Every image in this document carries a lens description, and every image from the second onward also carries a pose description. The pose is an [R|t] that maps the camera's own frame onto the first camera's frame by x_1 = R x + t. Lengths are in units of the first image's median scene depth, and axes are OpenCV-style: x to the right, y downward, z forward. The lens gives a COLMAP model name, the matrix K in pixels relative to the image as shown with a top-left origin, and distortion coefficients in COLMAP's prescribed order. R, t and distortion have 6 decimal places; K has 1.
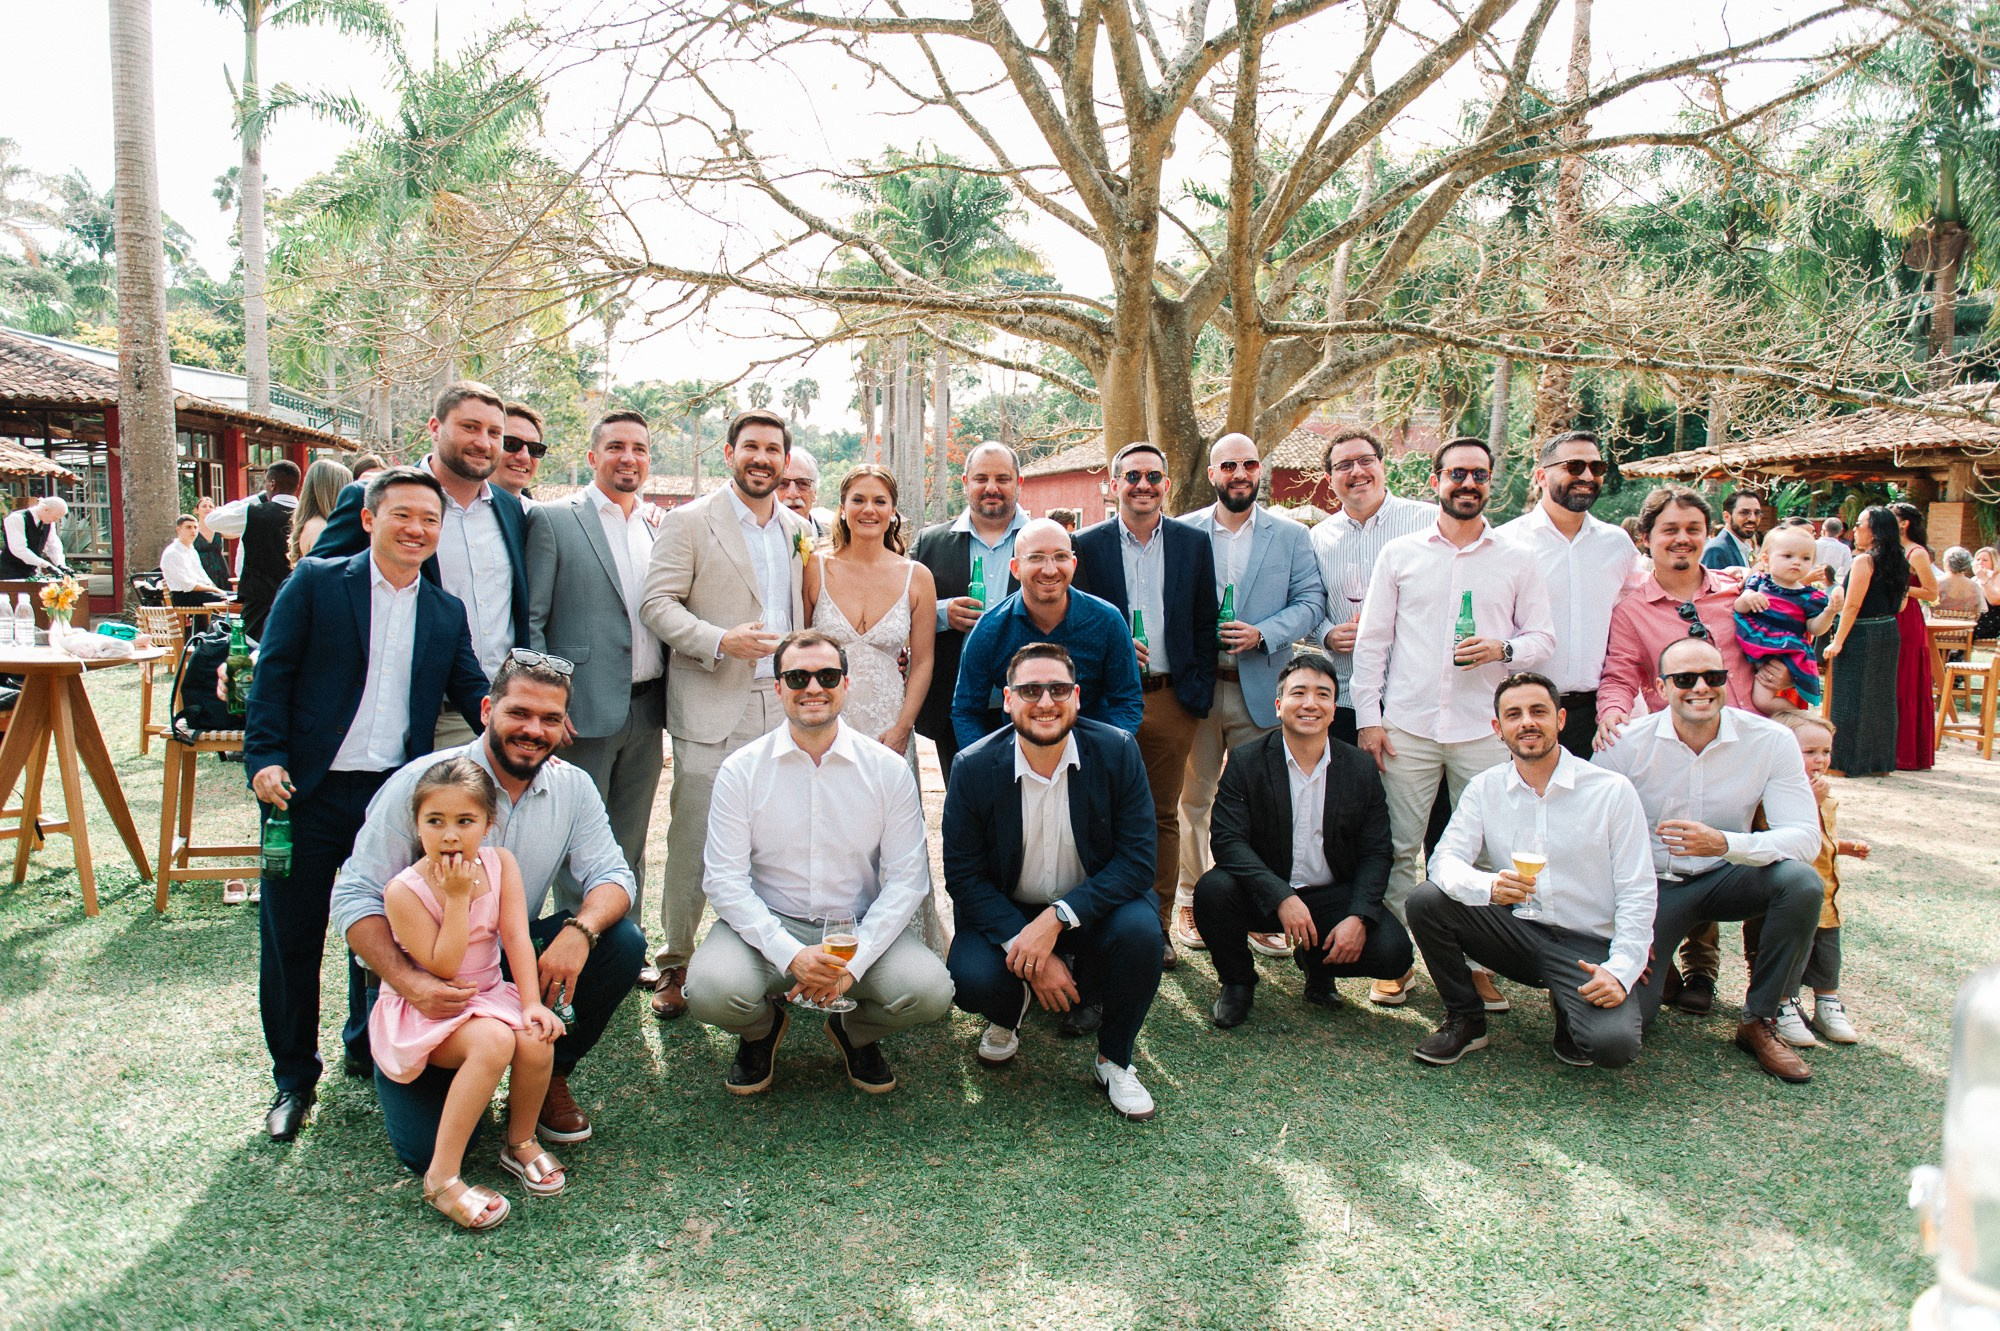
lens RADIAL K [[1346.3, 0, 991.4], [0, 1346.3, 672.9], [0, 0, 1]] dist [0.002499, -0.004147]
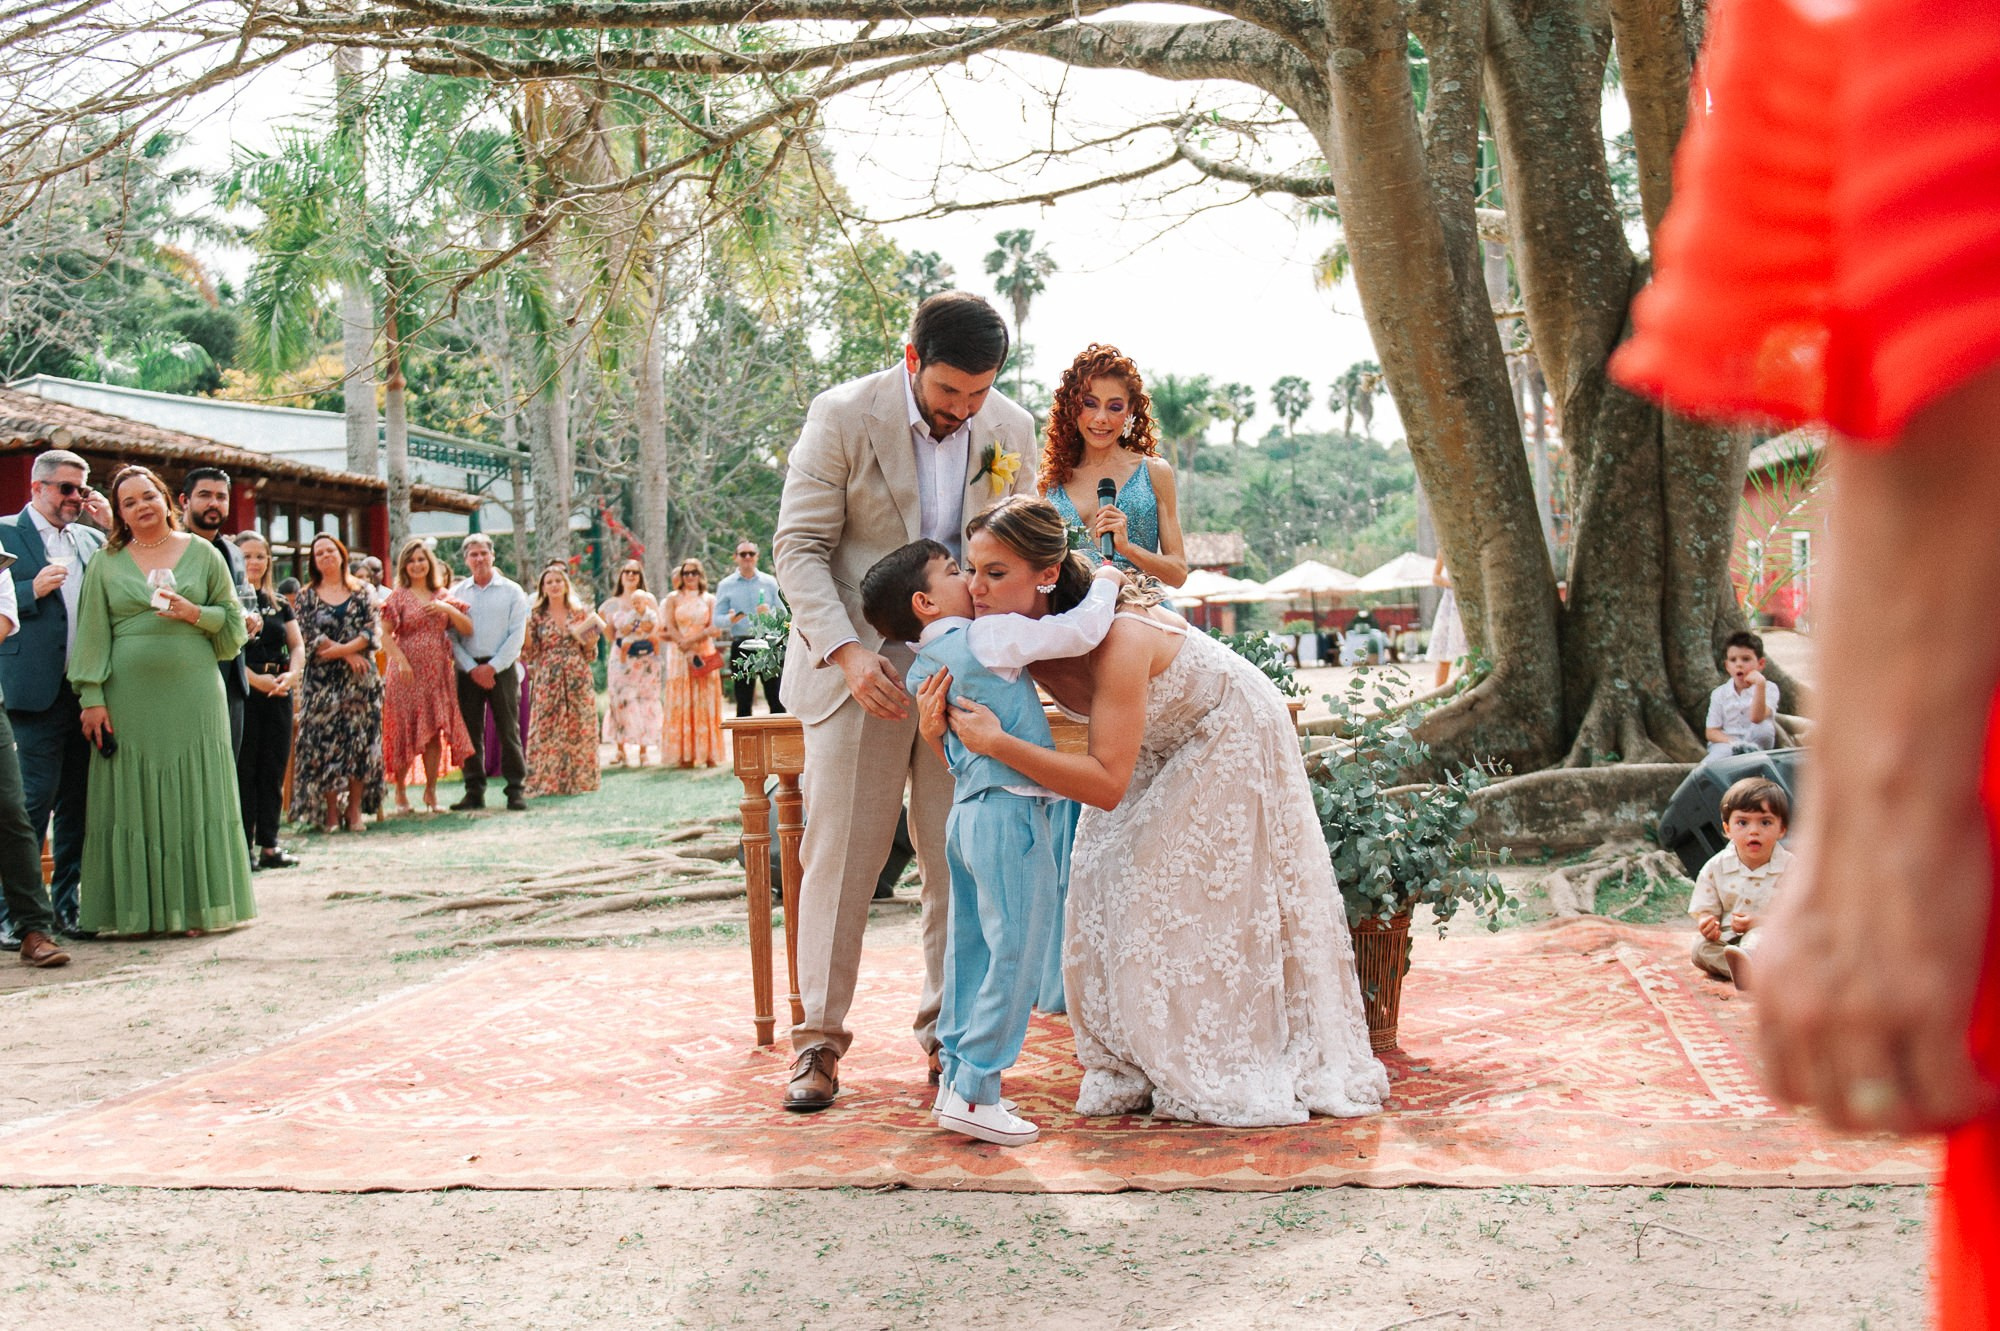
lens RADIAL K [[2224.5, 0, 975.1], [0, 2224.5, 649.2], [0, 0, 1]] dist [-0.018497, 0.000000]
pose [[0.942653, -0.057158, -0.328844, 0.176873], [0.026024, 0.994815, -0.098313, 0.008871], [0.332758, 0.084117, 0.939253, 0.278078]]
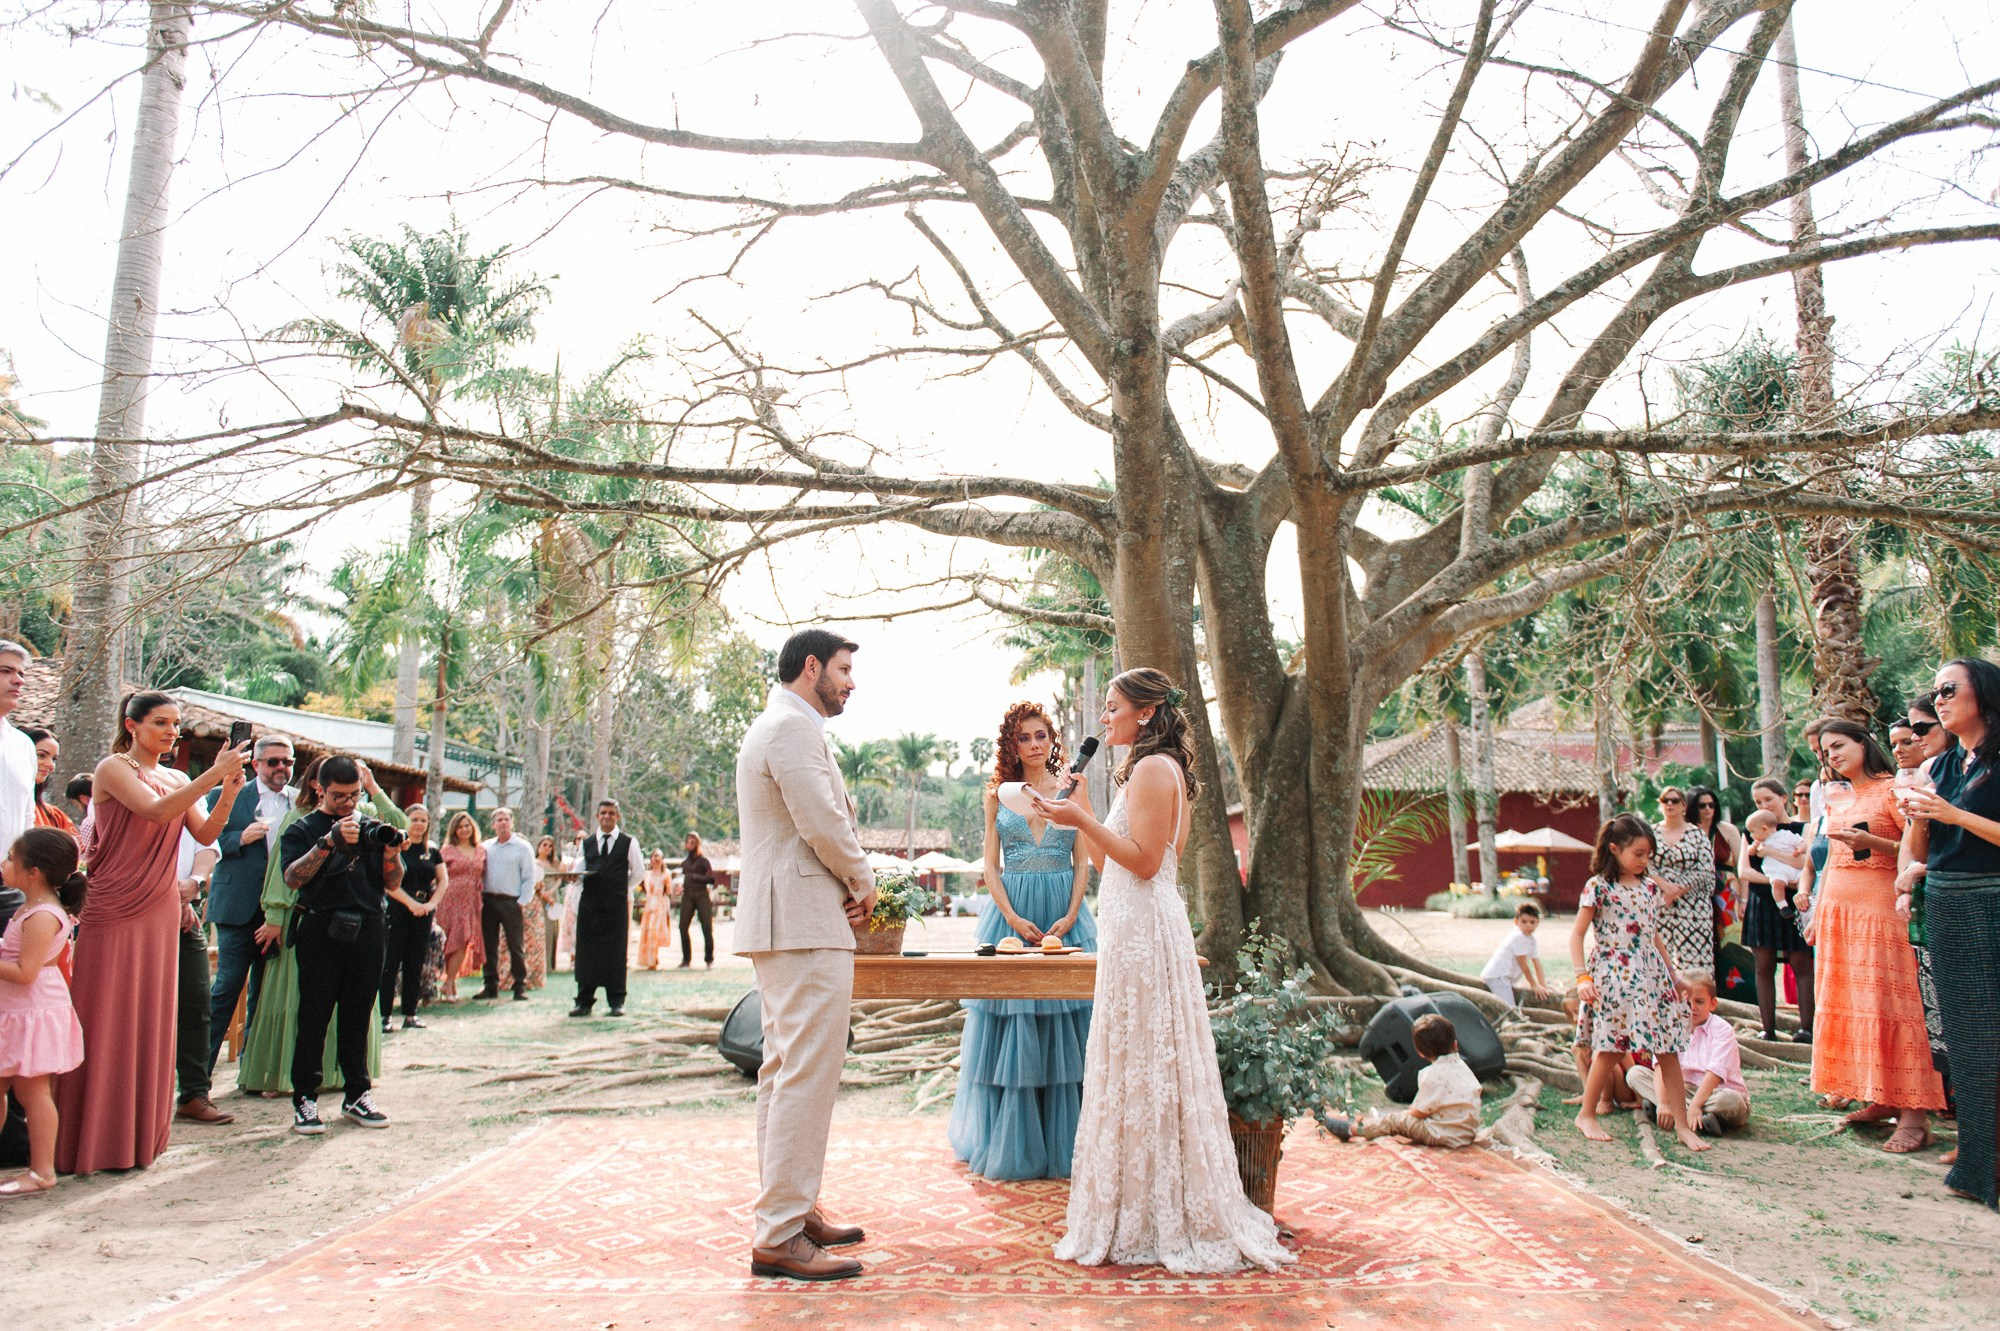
lens RADIAL K [[1346.3, 0, 995.3], [0, 1346.3, 675.5], [0, 0, 1]] dist [0.002499, -0.004147]
pose [[0.984535, -0.047719, -0.168564, 0.121594], [0.002697, 0.966203, -0.257770, 0.000955], [0.175168, 0.253329, 0.951389, 0.312296]]
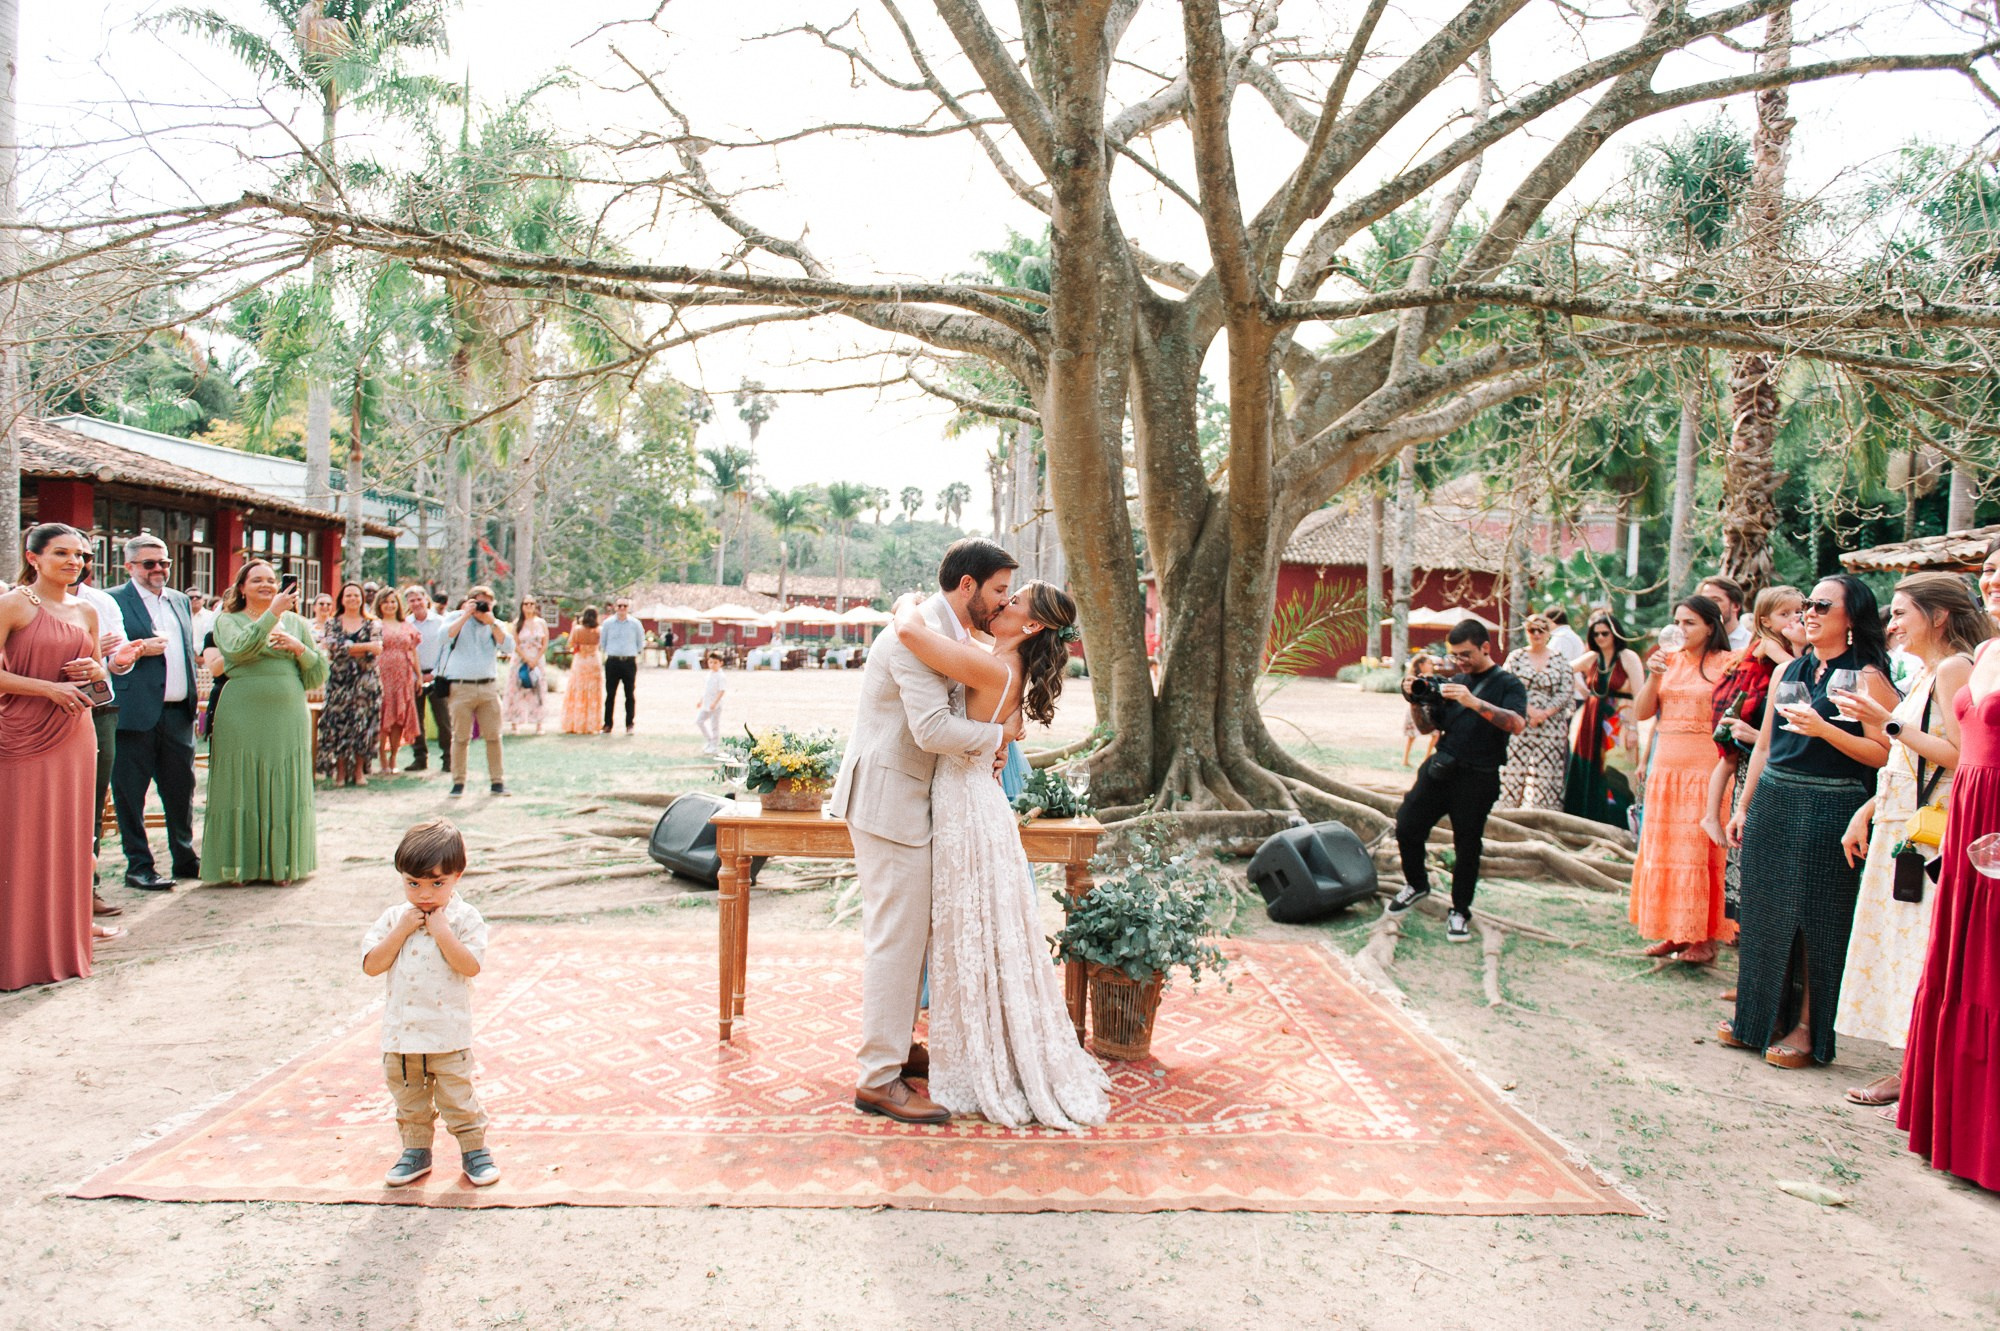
lens RADIAL K [[1346.3, 0, 994.9], [0, 1346.3, 673.6], [0, 0, 1]] dist [0.002499, -0.004147]
pose [[0.992567, 0.014885, -0.120789, 0.126554], [-0.024157, 0.996841, -0.075663, -0.024986], [0.119282, 0.078018, 0.989790, 0.294852]]
